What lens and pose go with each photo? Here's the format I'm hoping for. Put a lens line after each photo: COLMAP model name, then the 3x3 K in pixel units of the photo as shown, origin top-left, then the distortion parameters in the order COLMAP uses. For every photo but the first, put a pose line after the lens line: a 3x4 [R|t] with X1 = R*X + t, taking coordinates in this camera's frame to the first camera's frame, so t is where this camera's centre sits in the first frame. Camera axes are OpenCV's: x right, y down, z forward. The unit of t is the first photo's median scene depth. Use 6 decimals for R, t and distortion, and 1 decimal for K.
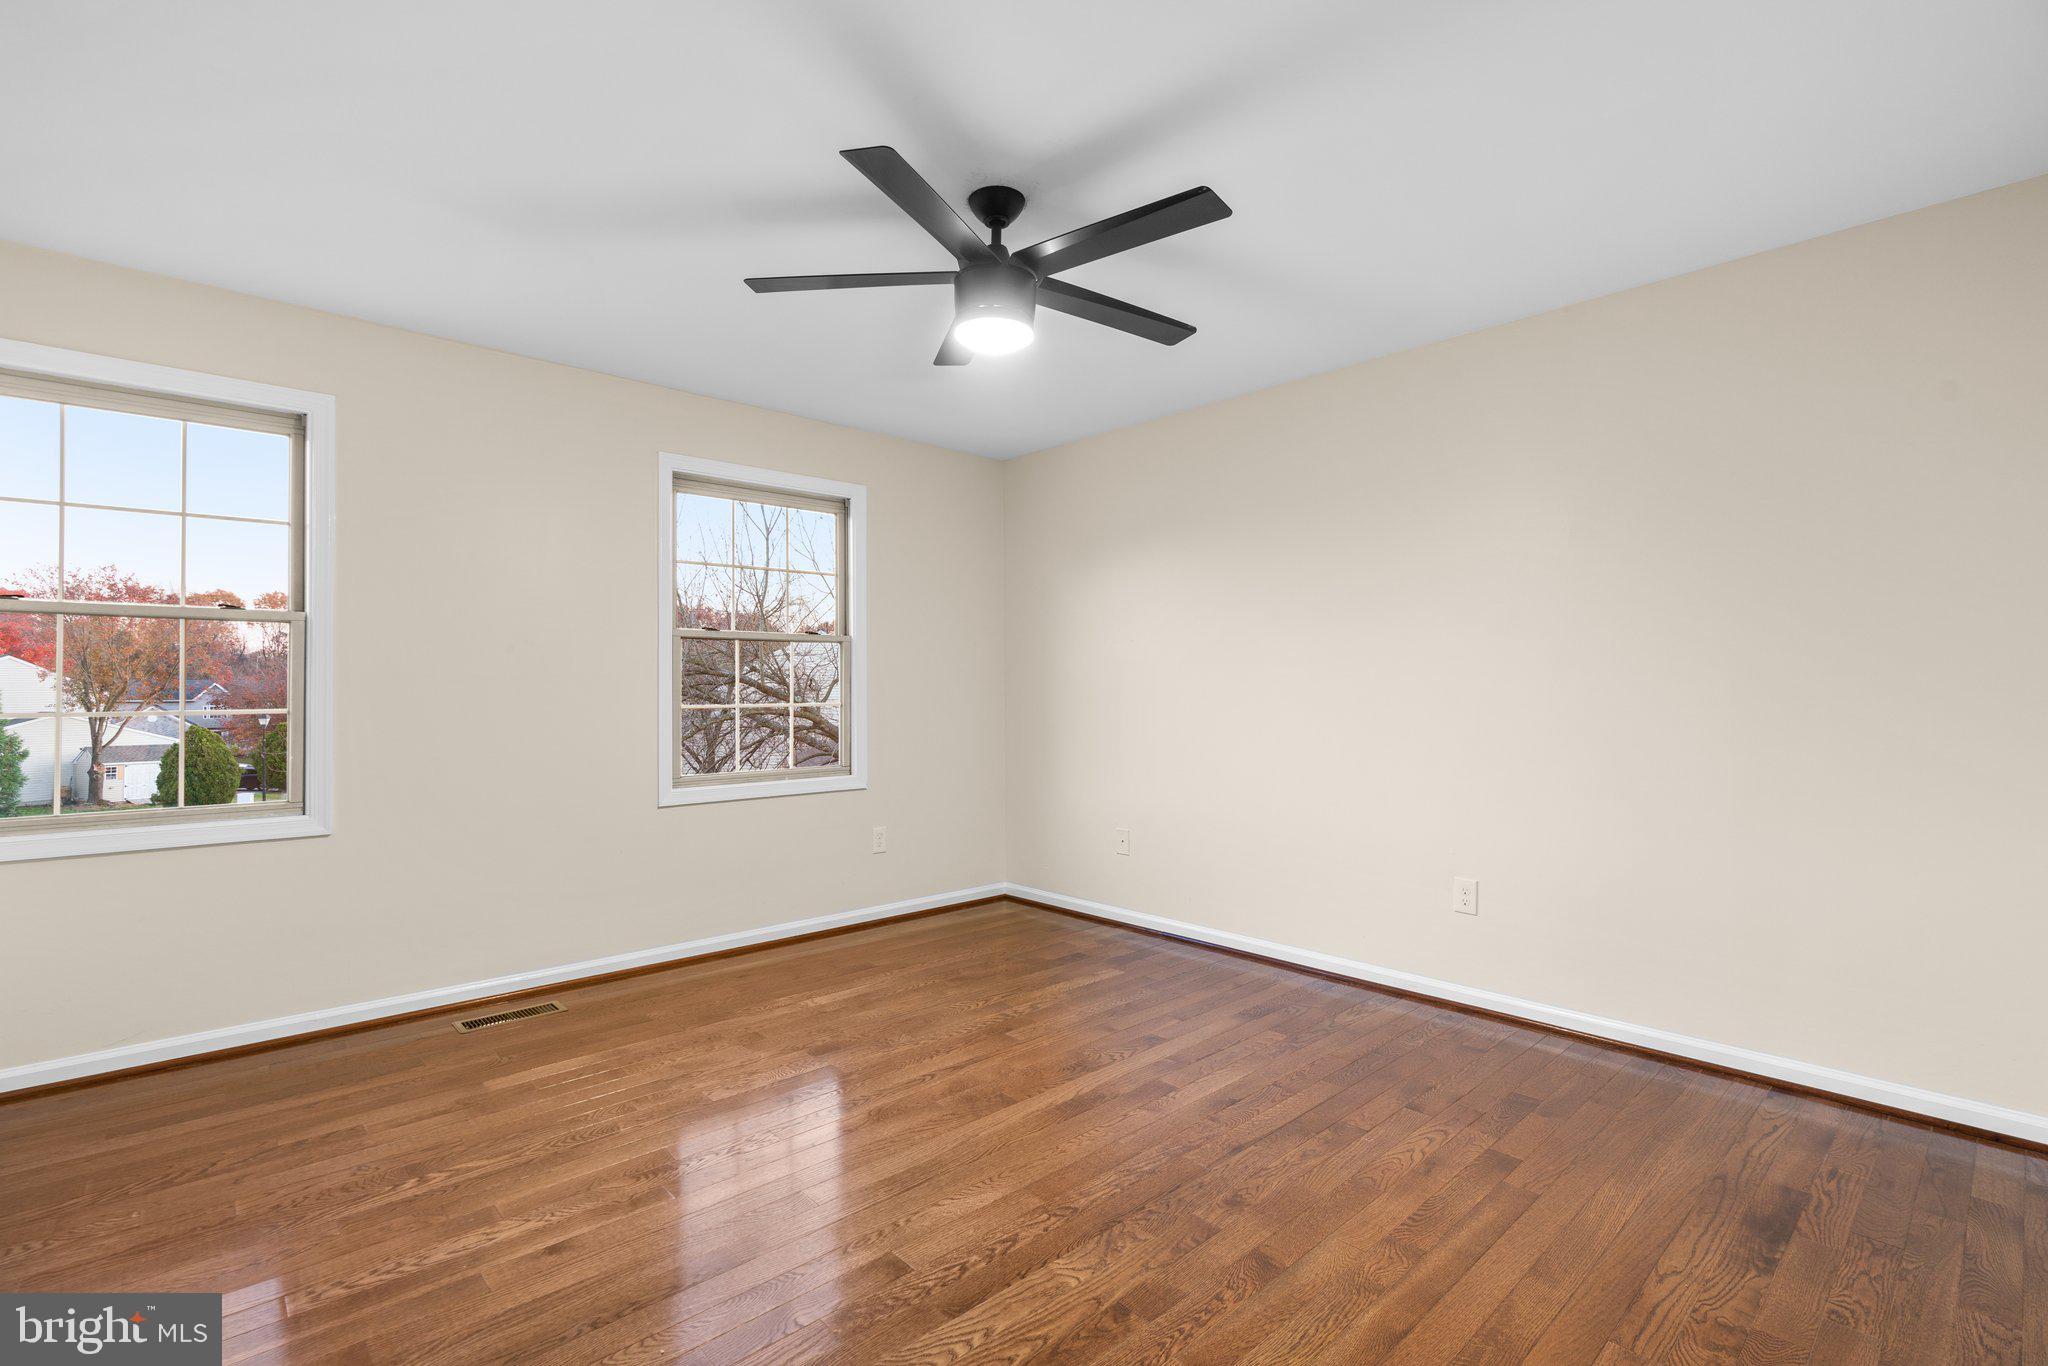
lens RADIAL K [[928.1, 0, 979.4], [0, 928.1, 671.0], [0, 0, 1]] dist [-0.001790, -0.000014]
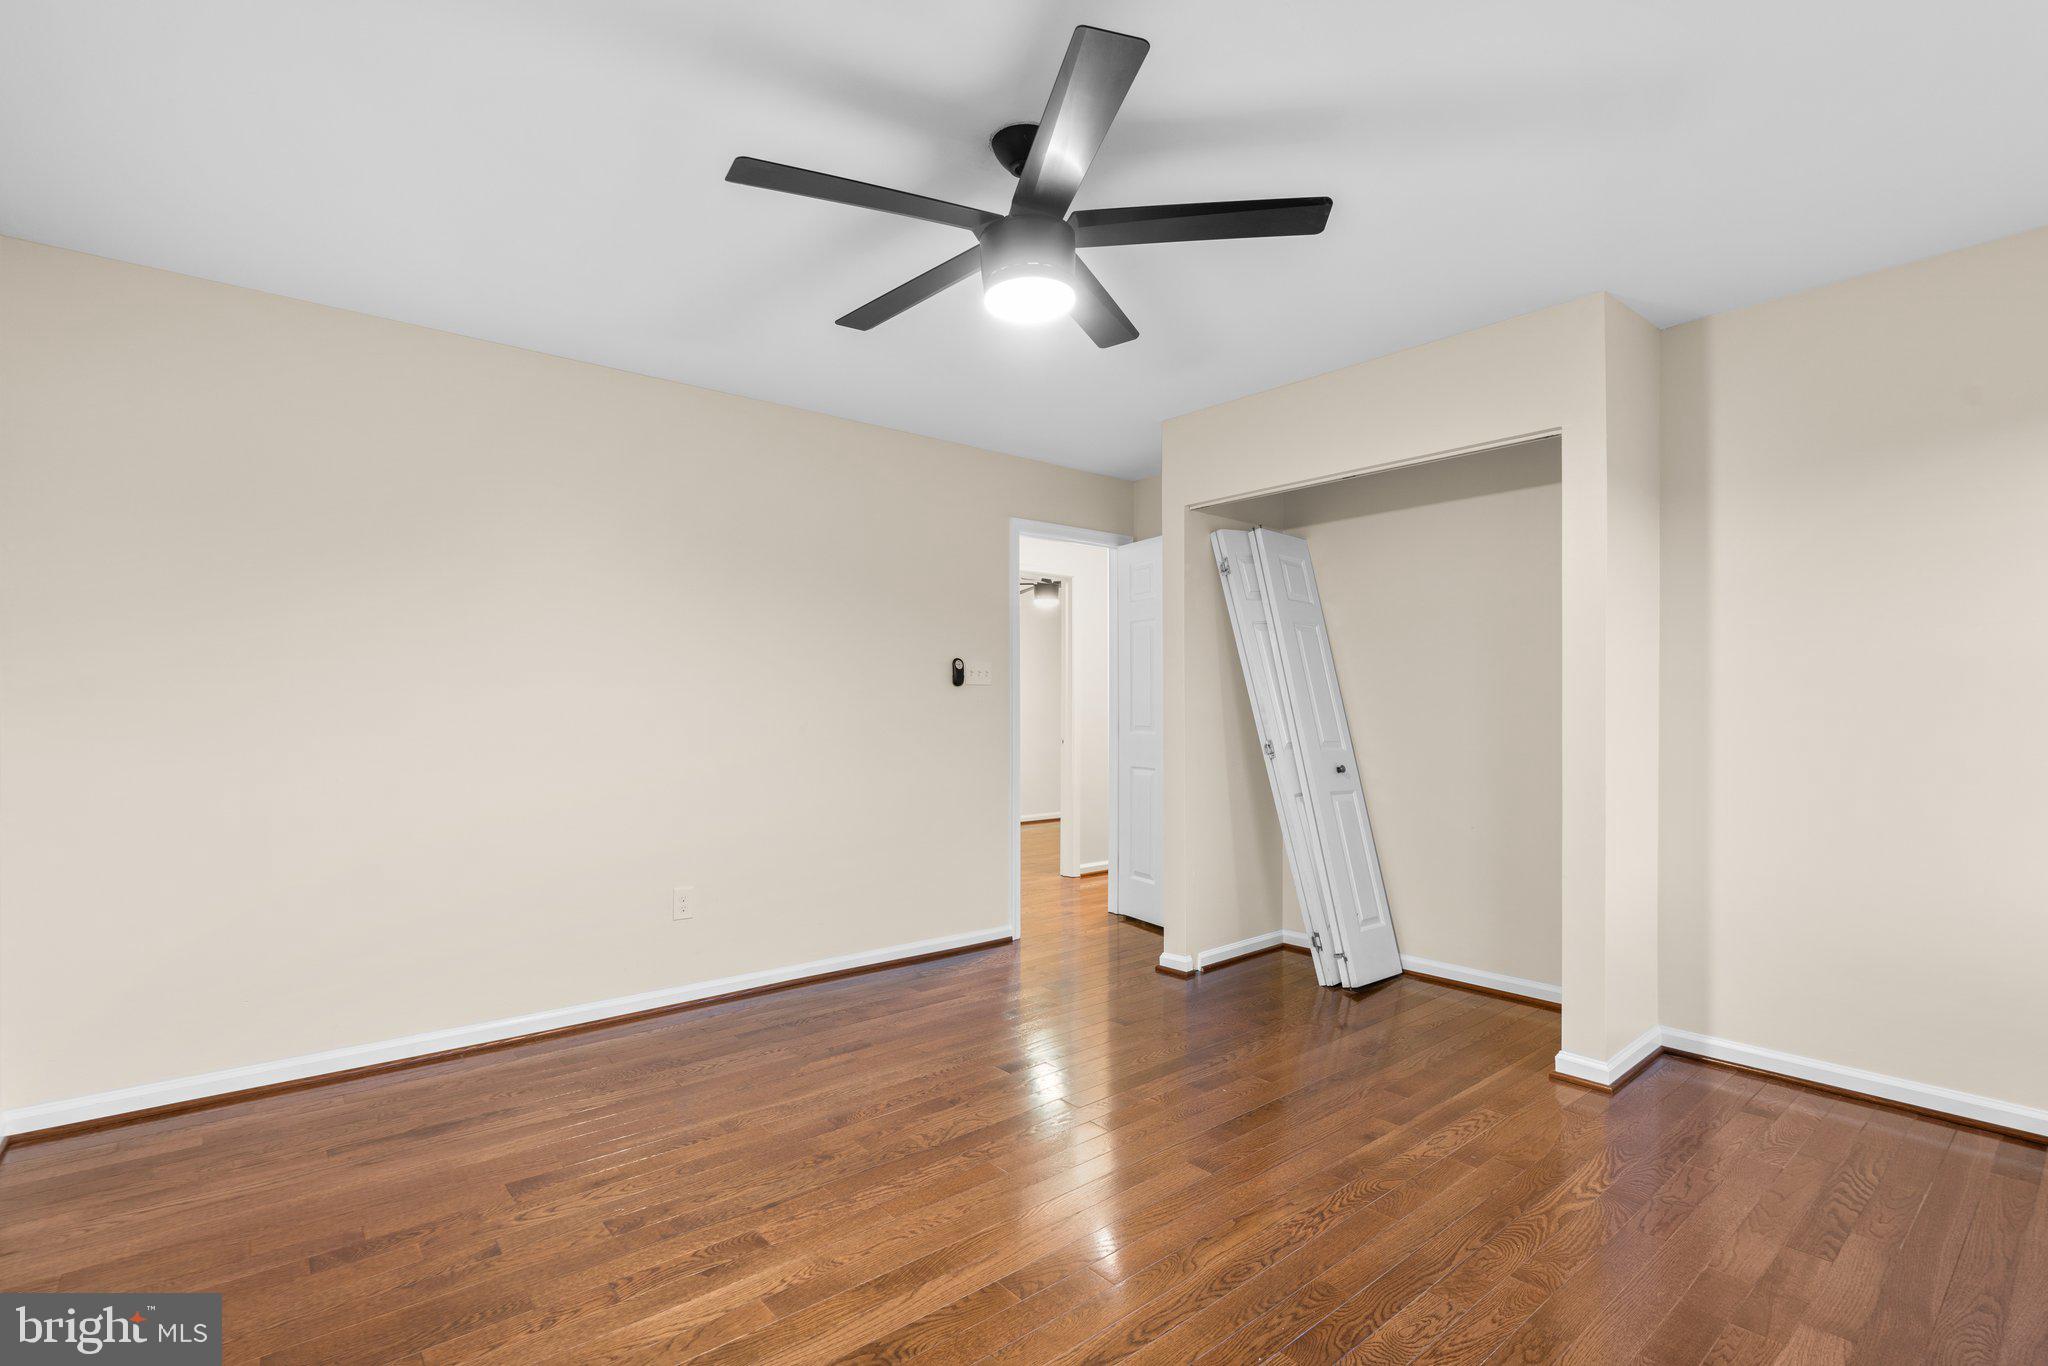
lens RADIAL K [[949.8, 0, 1019.0], [0, 949.8, 712.6], [0, 0, 1]] dist [-0.000724, 0.000410]
pose [[-0.999993, 0.002935, 0.002180, 0.019717], [0.002894, 0.999823, -0.018614, 0.029009], [-0.002234, -0.018608, -0.999824, 1.469509]]
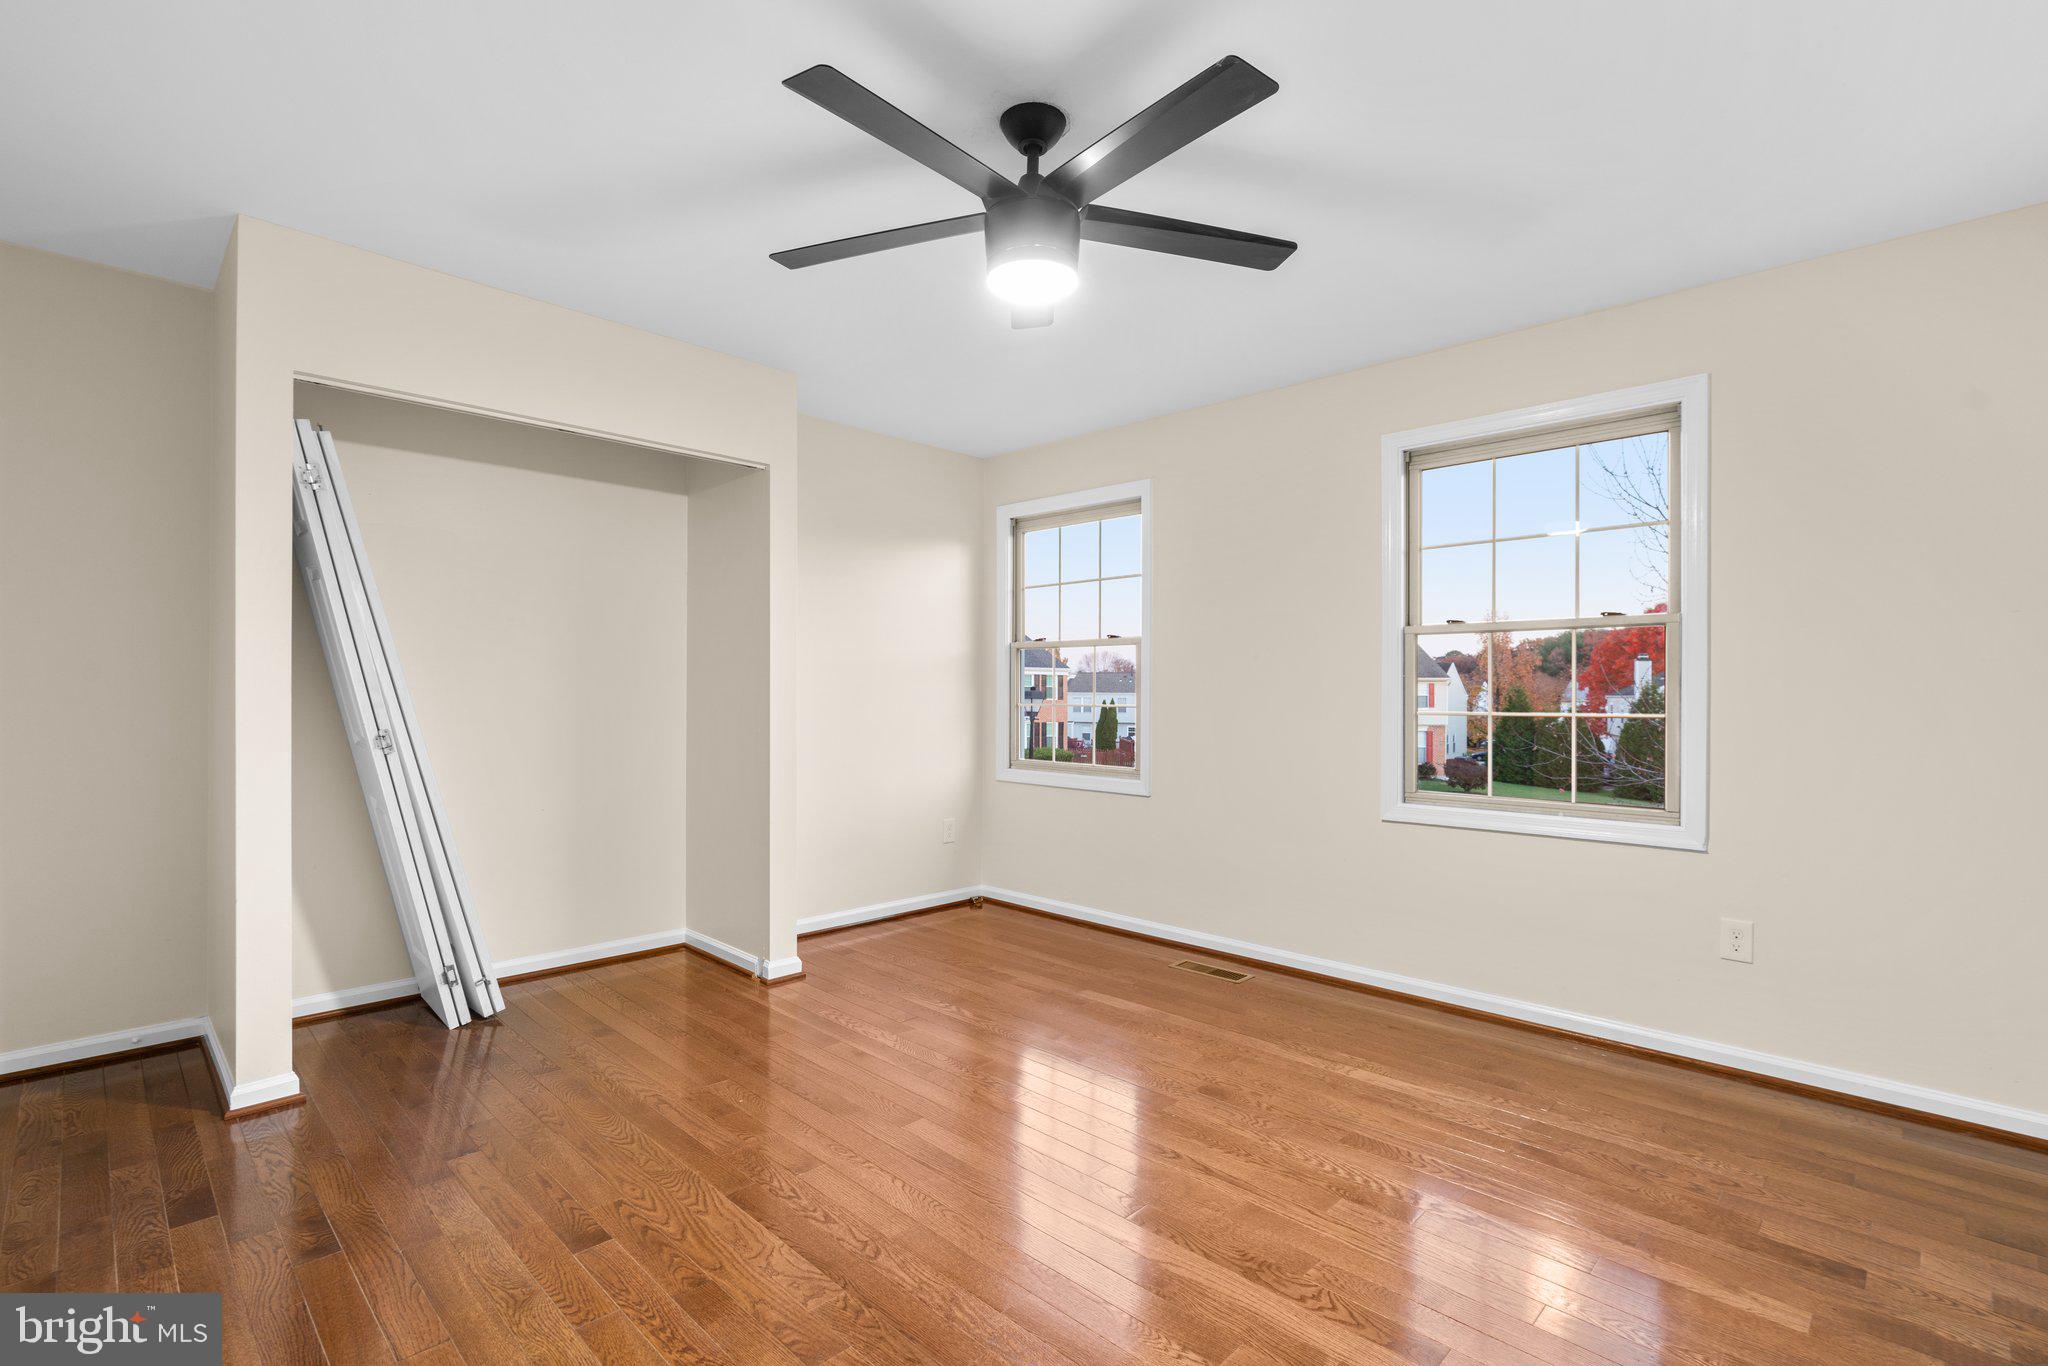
lens RADIAL K [[921.9, 0, 1029.4], [0, 921.9, 693.1], [0, 0, 1]] dist [-0.000341, 0.000085]
pose [[0.091485, 0.003966, -0.995799, 0.683993], [0.016040, 0.999856, 0.005456, 0.011113], [0.995677, -0.016472, 0.091408, 0.718862]]
